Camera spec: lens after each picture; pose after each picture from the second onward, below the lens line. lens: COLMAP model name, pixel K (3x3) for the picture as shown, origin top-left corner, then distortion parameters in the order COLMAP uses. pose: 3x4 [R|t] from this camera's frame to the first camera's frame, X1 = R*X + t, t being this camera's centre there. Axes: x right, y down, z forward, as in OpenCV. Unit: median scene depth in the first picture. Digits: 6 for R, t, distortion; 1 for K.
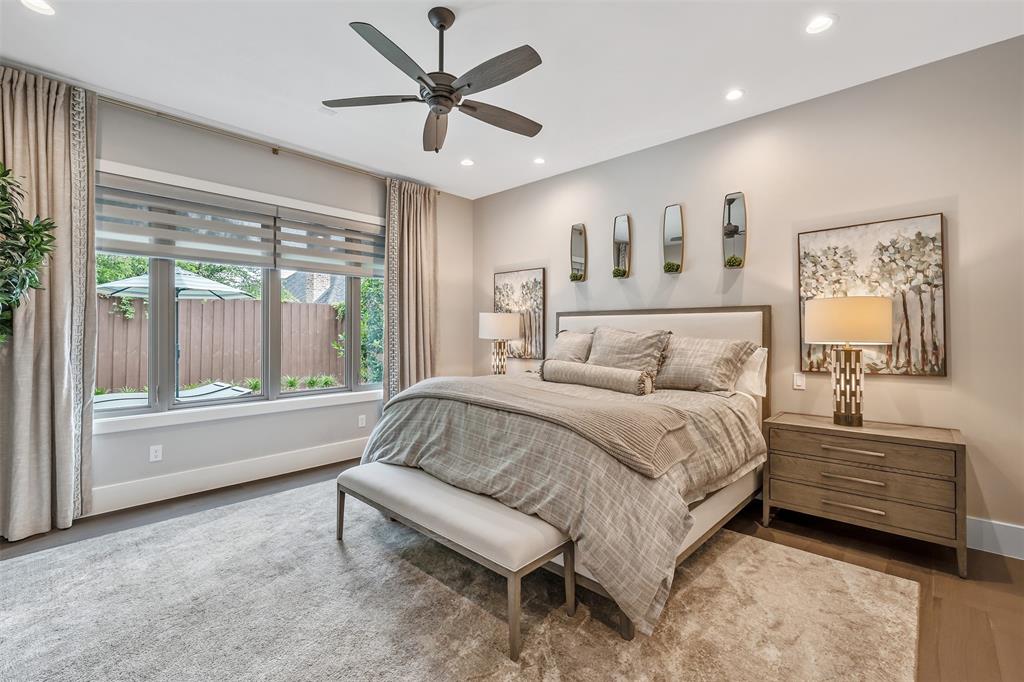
lens RADIAL K [[443.3, 0, 511.5], [0, 443.3, 333.2], [0, 0, 1]] dist [0.000137, 0.000057]
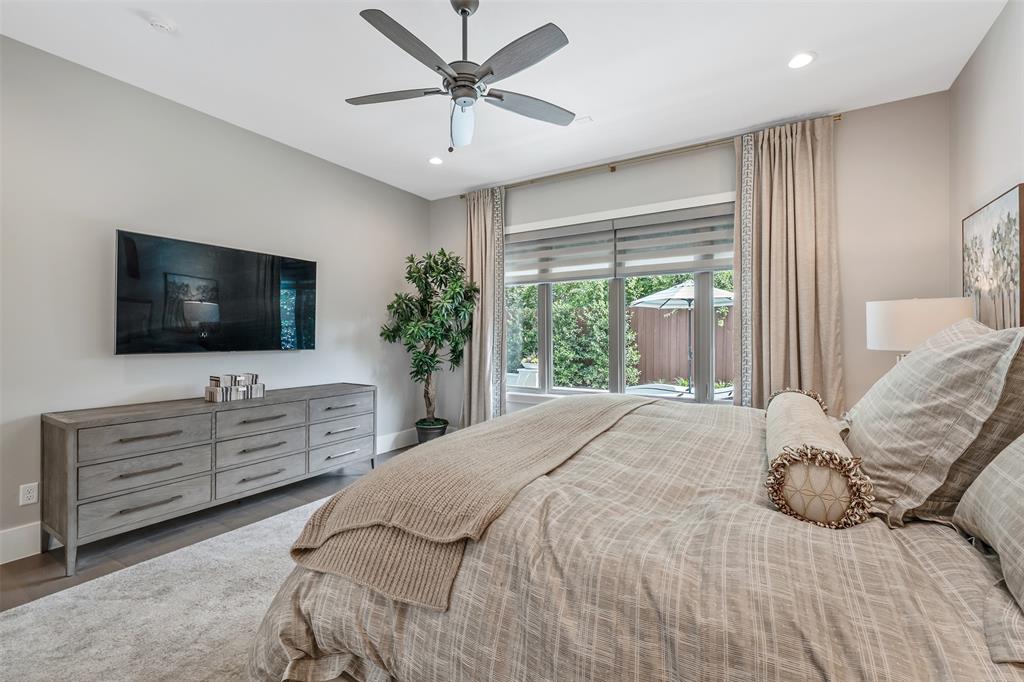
lens RADIAL K [[443.3, 0, 511.5], [0, 443.3, 333.2], [0, 0, 1]] dist [0.000137, 0.000057]
pose [[0.205697, -0.005544, -0.978600, 0.432956], [0.000621, 0.999984, -0.005535, -0.004367], [0.978615, 0.000531, 0.205698, 0.494430]]
